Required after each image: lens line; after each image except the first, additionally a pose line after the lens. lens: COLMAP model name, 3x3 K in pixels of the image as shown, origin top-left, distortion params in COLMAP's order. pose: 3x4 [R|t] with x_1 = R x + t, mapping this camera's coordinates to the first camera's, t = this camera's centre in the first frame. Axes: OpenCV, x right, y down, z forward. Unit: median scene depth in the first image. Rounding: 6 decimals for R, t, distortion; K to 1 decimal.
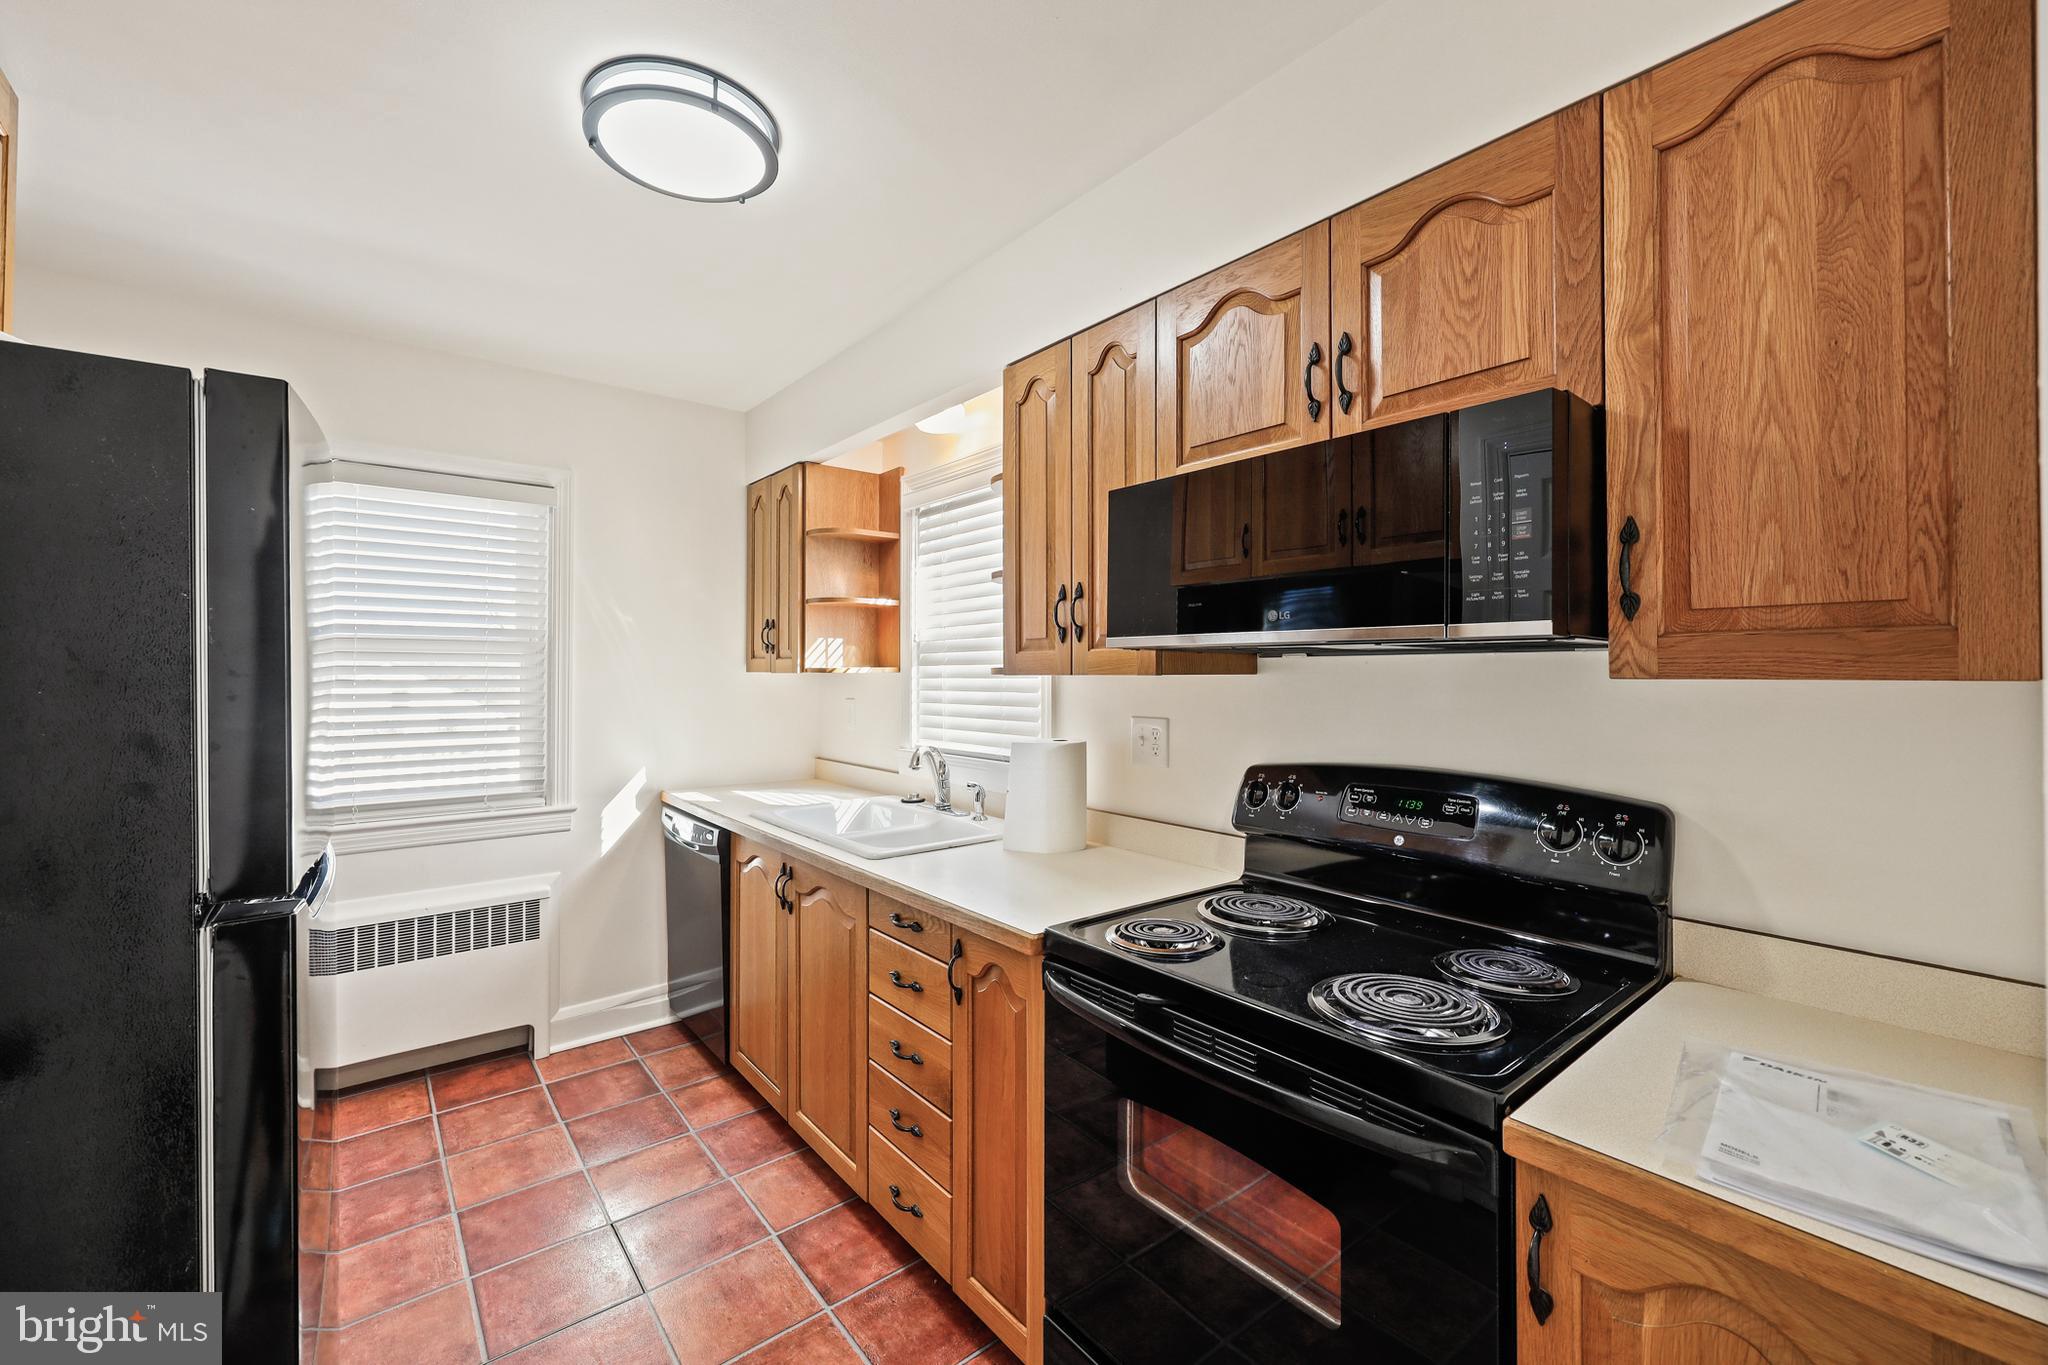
lens RADIAL K [[827.3, 0, 1020.9], [0, 827.3, 672.7], [0, 0, 1]] dist [-0.001898, 0.000199]
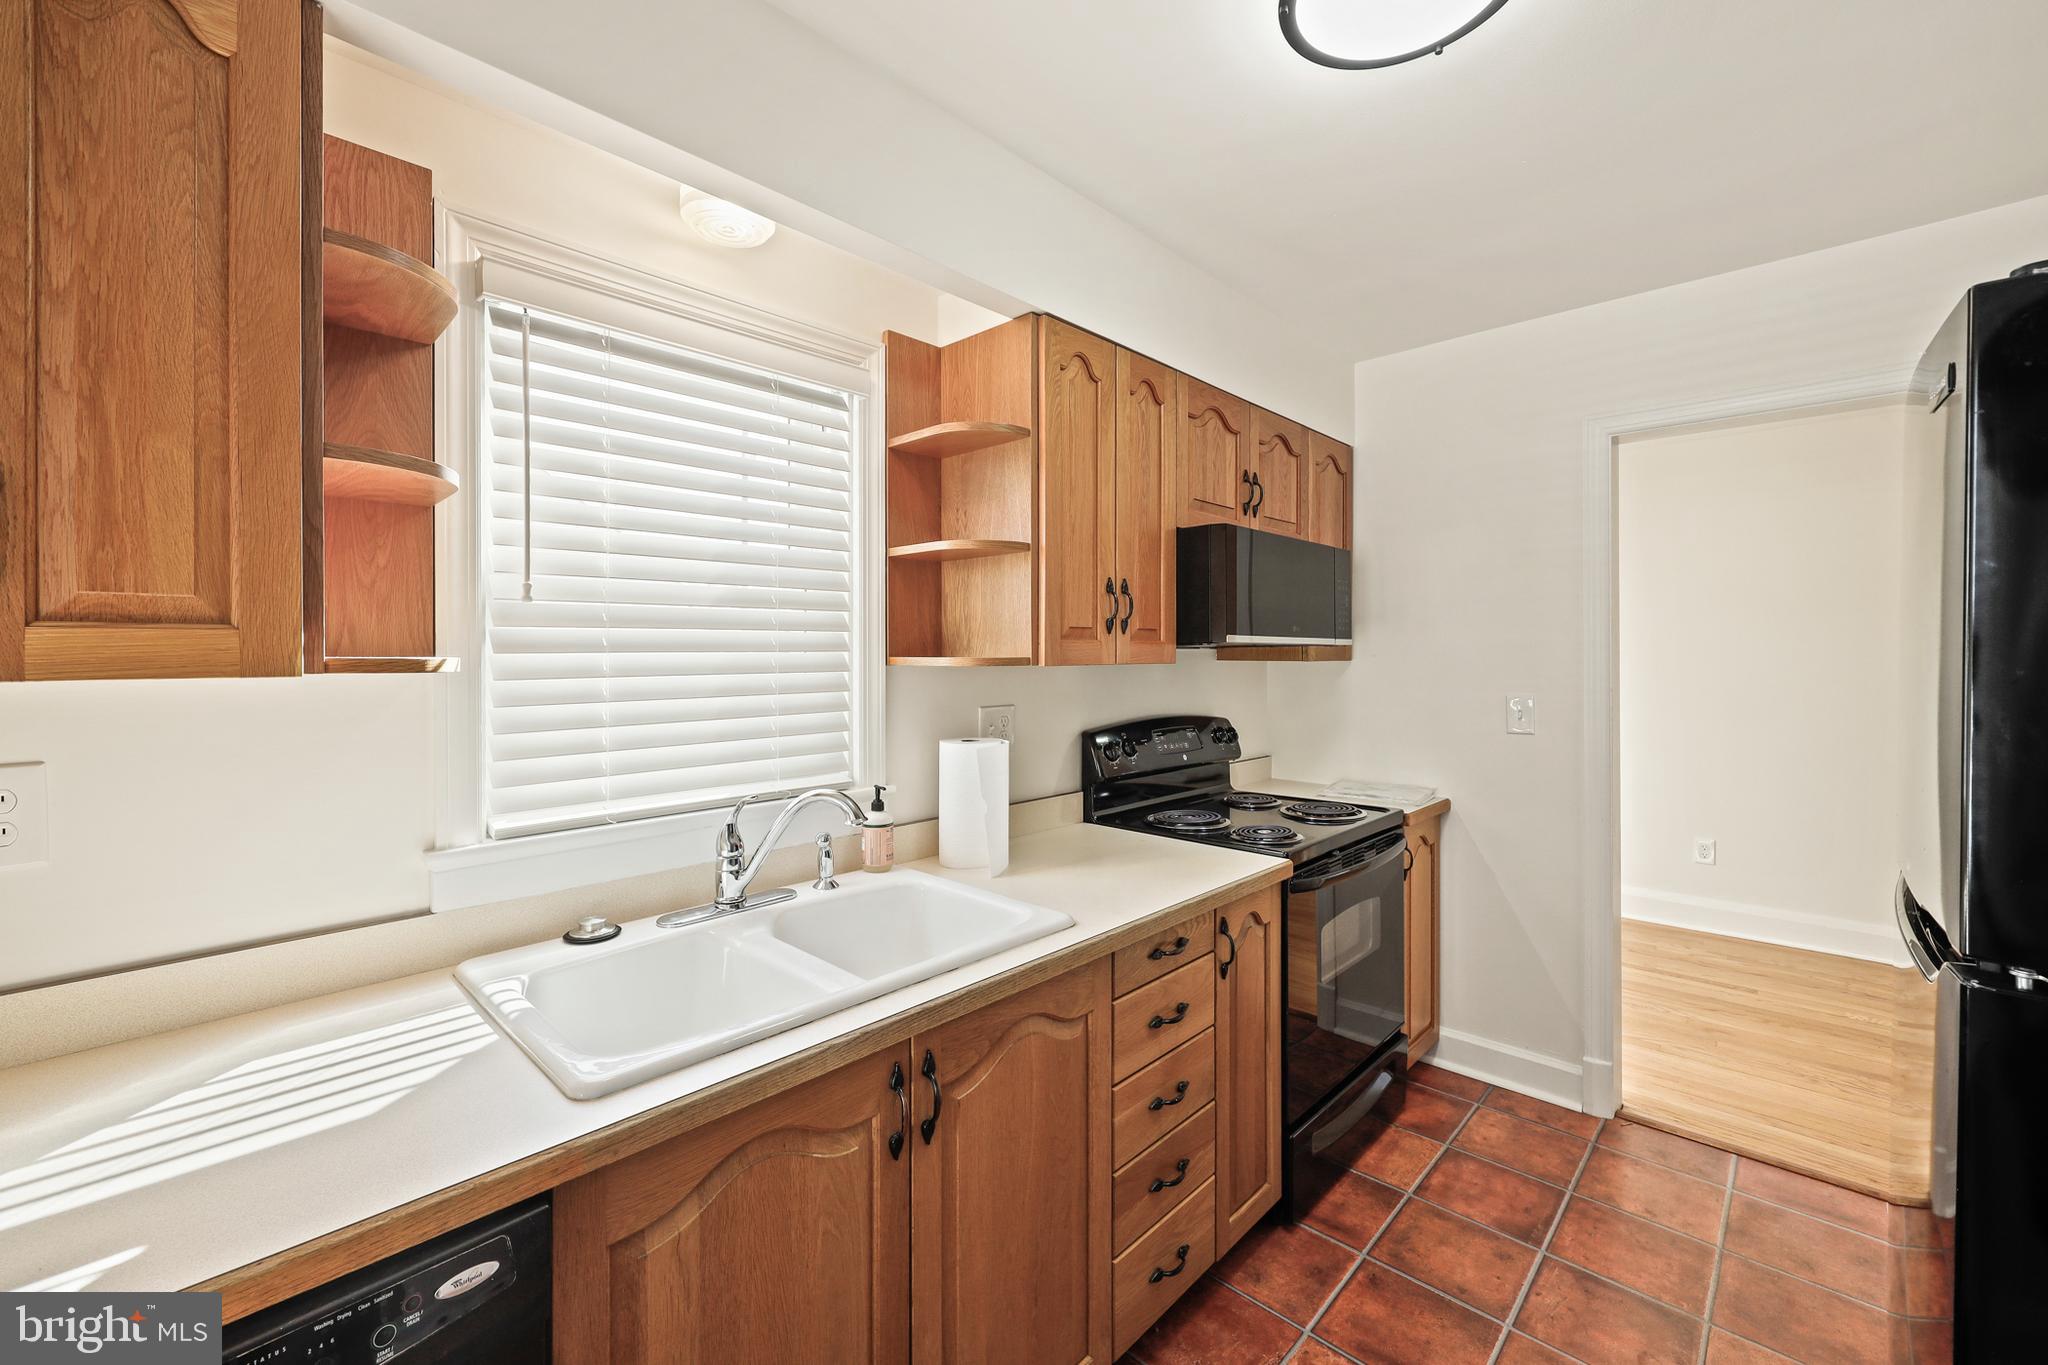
lens RADIAL K [[827.3, 0, 1031.9], [0, 827.3, 652.1], [0, 0, 1]] dist [-0.001898, 0.000199]
pose [[-0.128050, -0.002845, 0.991764, -1.014066], [-0.001562, 0.999995, 0.002667, -0.016029], [-0.991766, -0.001207, -0.128054, 1.285472]]
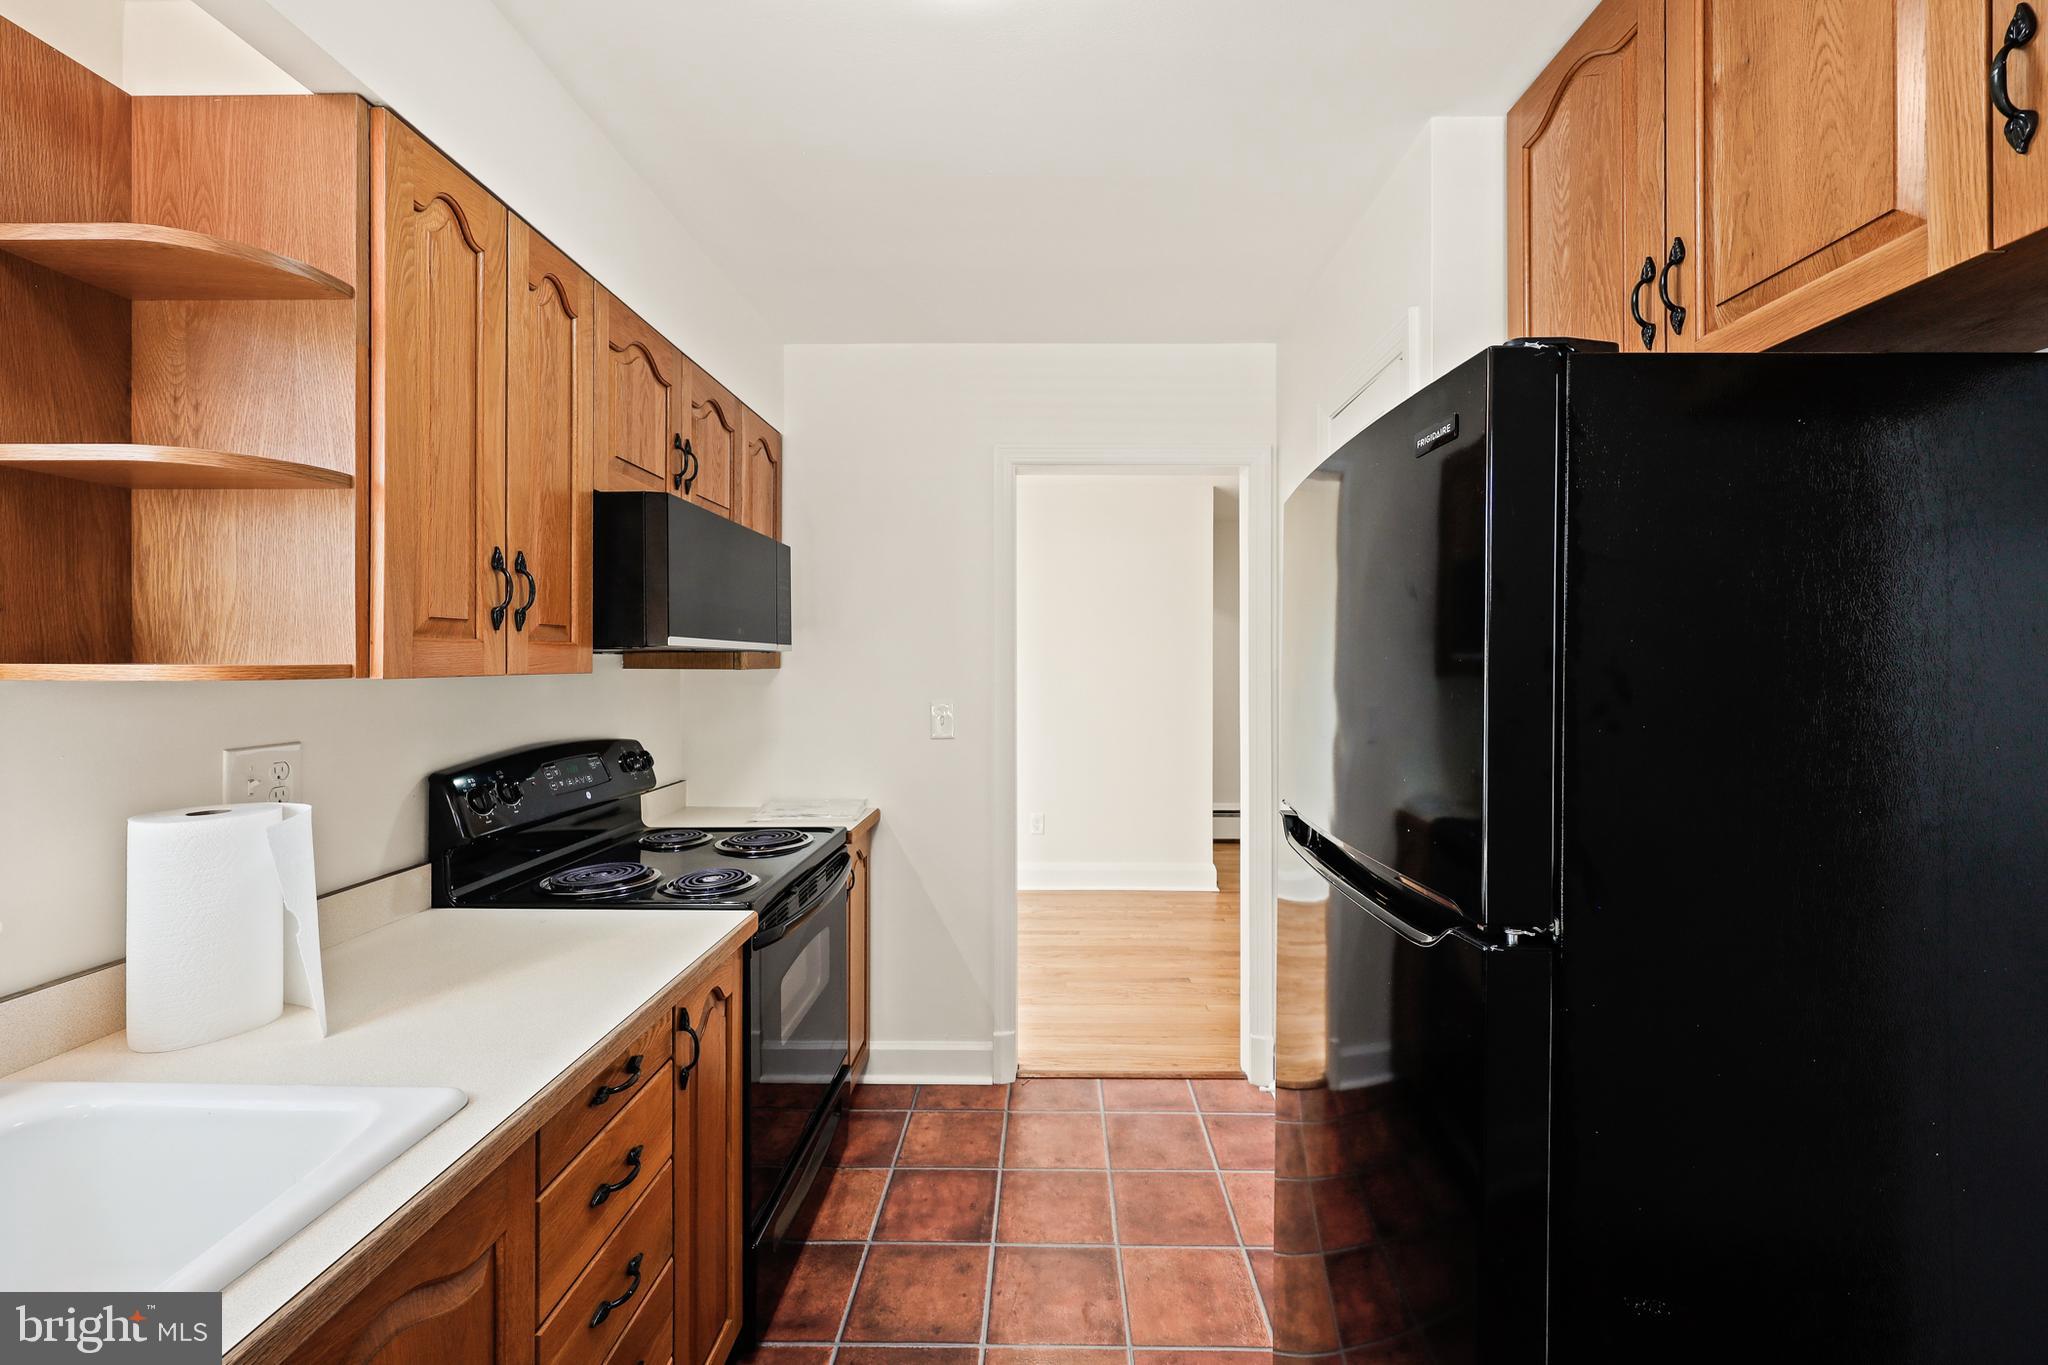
lens RADIAL K [[827.3, 0, 1029.8], [0, 827.3, 662.6], [0, 0, 1]] dist [-0.001898, 0.000199]
pose [[-0.765795, -0.008692, 0.643026, -0.785000], [-0.008937, 0.999956, 0.002874, -0.014713], [-0.643022, -0.003546, -0.765839, 1.303762]]
